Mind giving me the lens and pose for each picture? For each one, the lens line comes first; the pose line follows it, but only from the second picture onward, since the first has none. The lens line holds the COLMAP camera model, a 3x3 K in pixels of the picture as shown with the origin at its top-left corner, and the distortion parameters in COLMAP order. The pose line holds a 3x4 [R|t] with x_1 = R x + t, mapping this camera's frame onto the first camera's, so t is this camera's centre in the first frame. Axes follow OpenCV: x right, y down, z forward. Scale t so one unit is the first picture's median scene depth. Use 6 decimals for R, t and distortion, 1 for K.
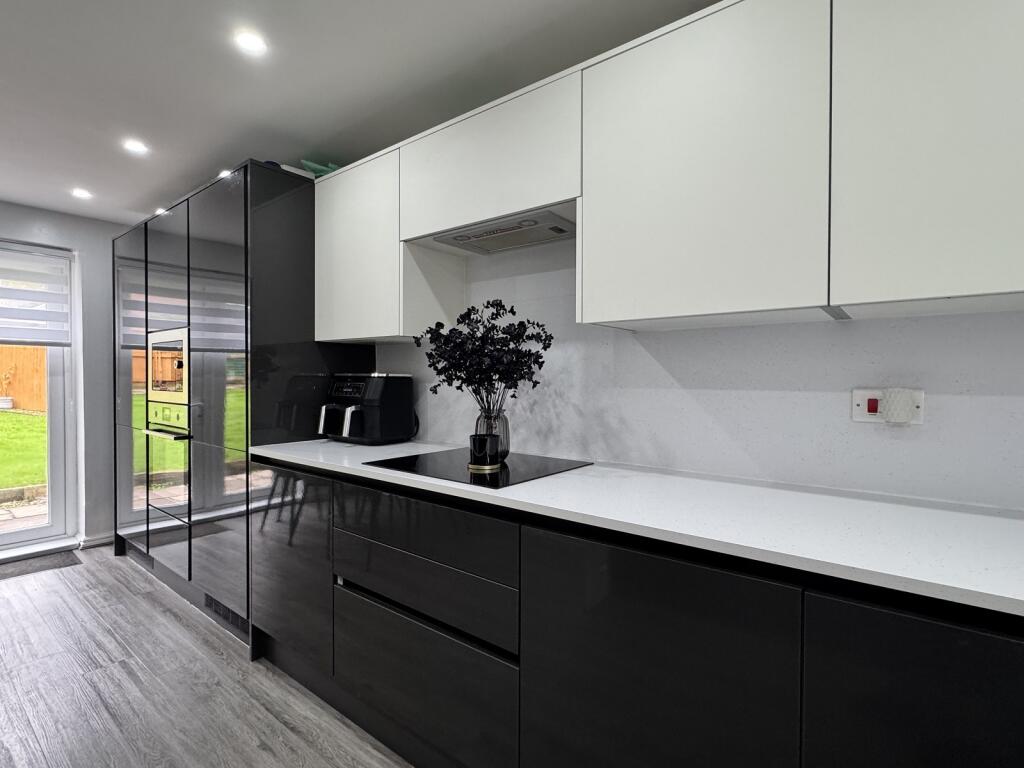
lens RADIAL K [[503.4, 0, 512.0], [0, 503.4, 384.0], [0, 0, 1]] dist [-0.000715, -0.000980]
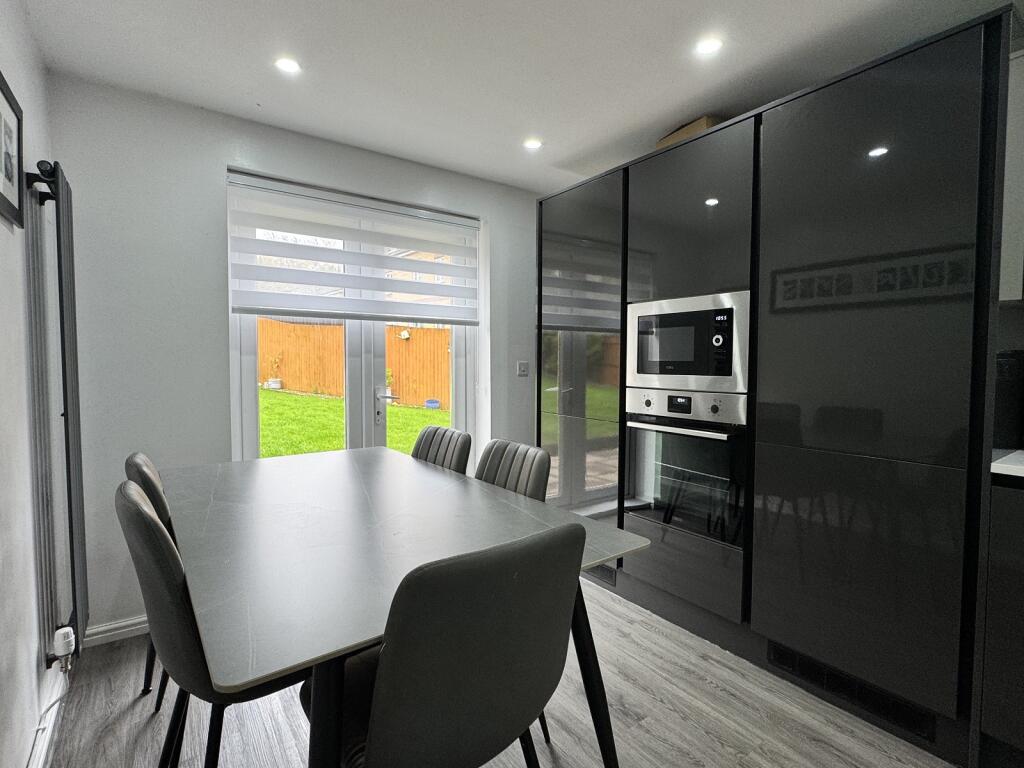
lens RADIAL K [[503.4, 0, 512.0], [0, 503.4, 384.0], [0, 0, 1]] dist [-0.000715, -0.000980]
pose [[0.963245, 0.015685, -0.268166, -0.562429], [-0.008959, 0.999614, 0.026287, 0.007838], [0.268475, -0.022919, 0.963014, 0.129439]]
